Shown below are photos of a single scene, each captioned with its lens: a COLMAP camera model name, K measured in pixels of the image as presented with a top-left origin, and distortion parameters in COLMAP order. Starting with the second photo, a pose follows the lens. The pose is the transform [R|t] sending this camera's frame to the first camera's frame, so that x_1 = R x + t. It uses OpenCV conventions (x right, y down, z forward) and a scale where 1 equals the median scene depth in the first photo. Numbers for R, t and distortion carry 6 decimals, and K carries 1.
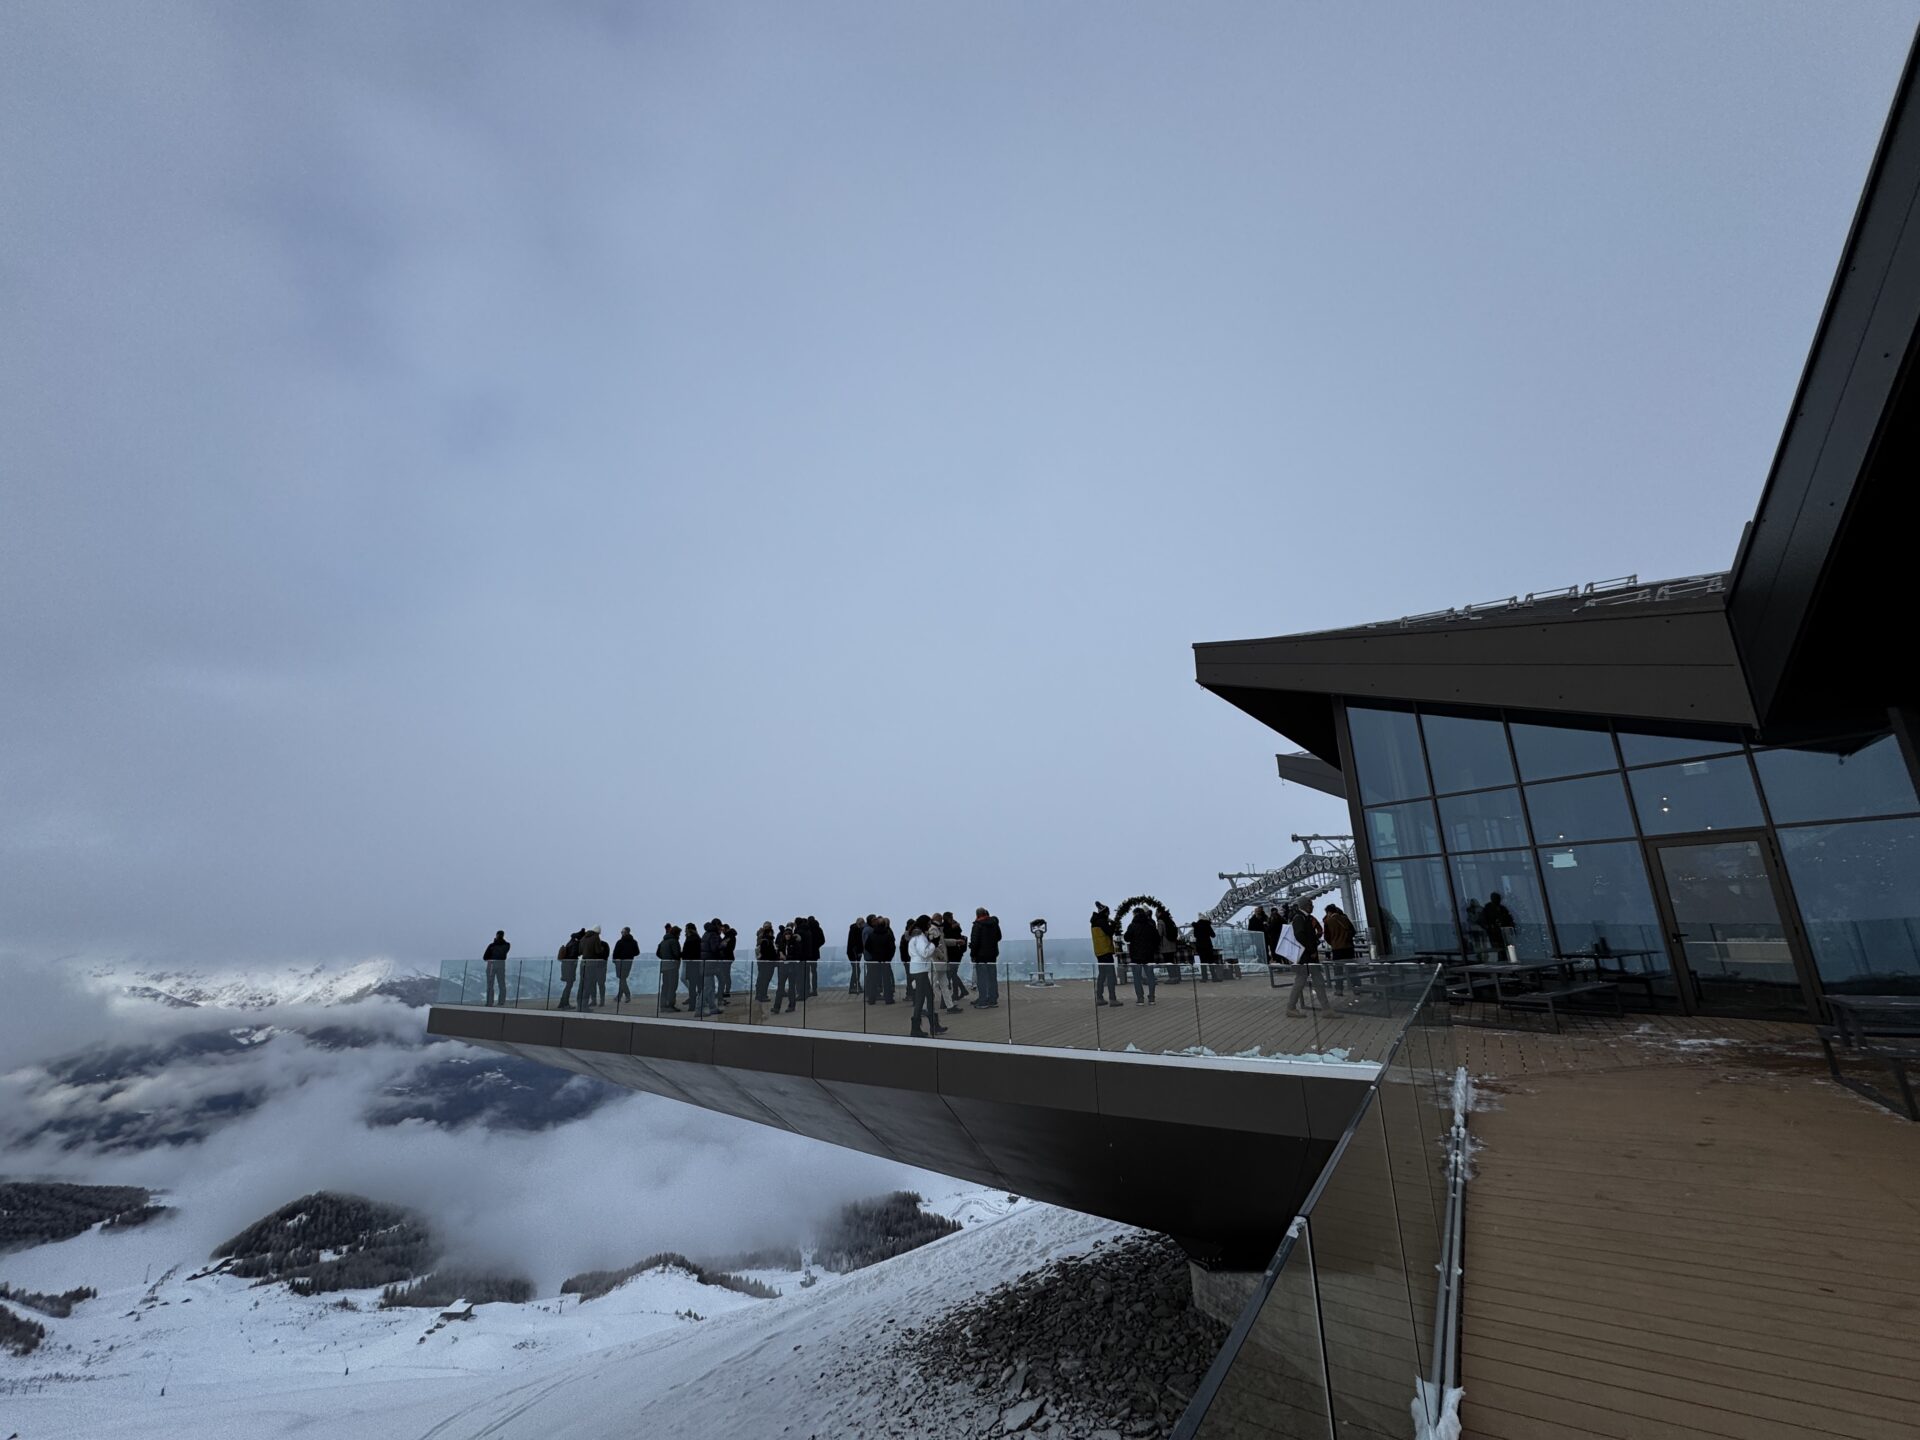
lens RADIAL K [[767.8, 0, 968.4], [0, 767.8, 721.5], [0, 0, 1]] dist [-0.001178, 0.000216]
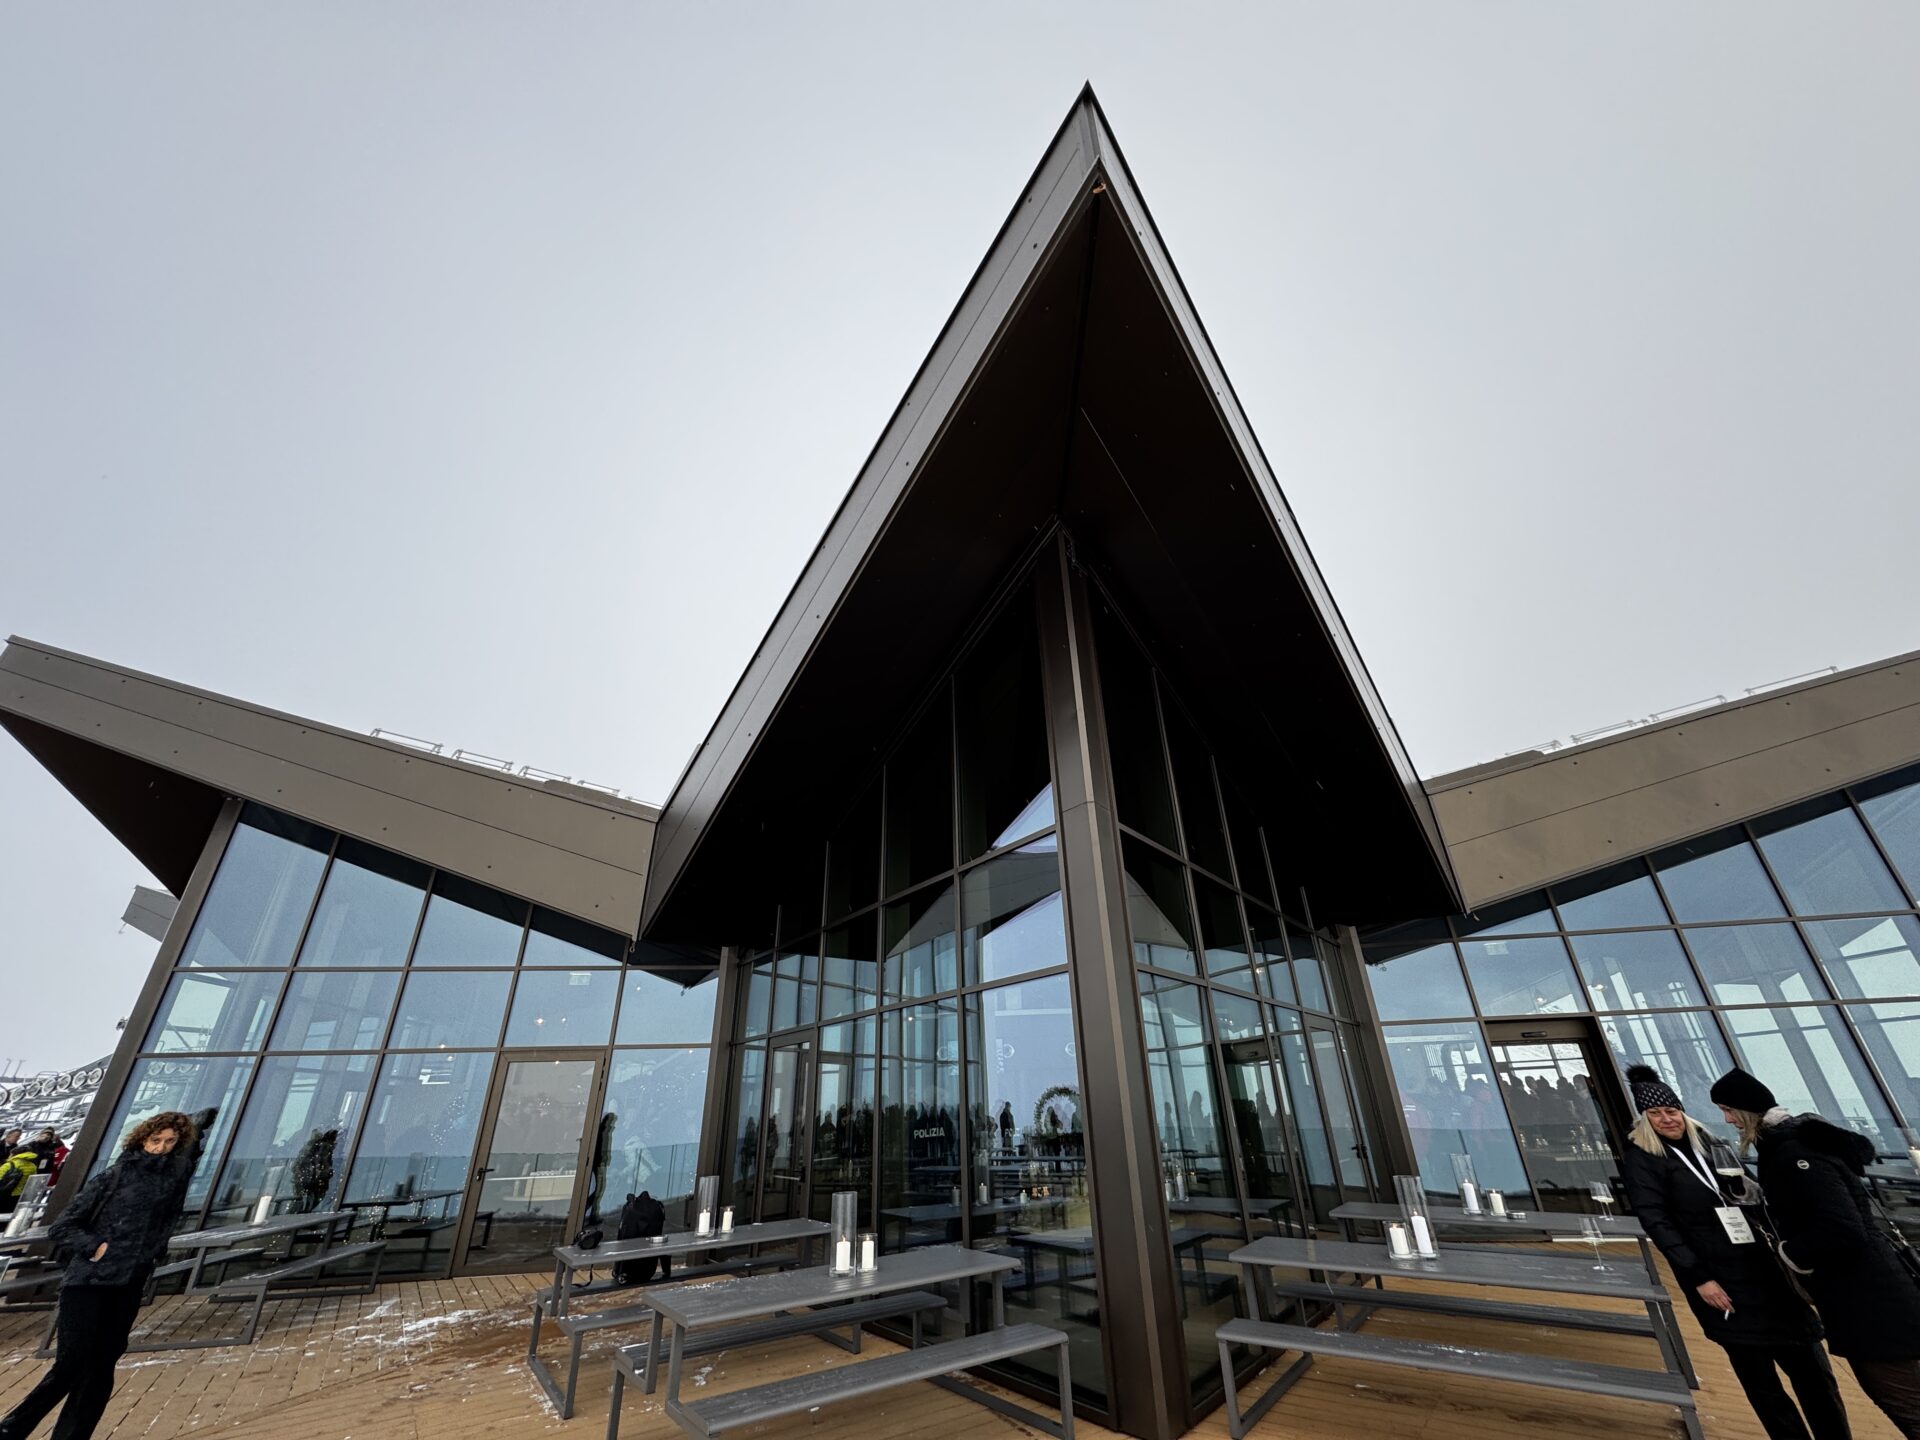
lens RADIAL K [[767.8, 0, 960.8], [0, 767.8, 723.9], [0, 0, 1]] dist [-0.001178, 0.000216]
pose [[0.389910, 0.434836, 0.811719, 0.206827], [-0.217883, 0.900020, -0.377479, 0.032710], [-0.894705, -0.029677, 0.445670, 0.140949]]
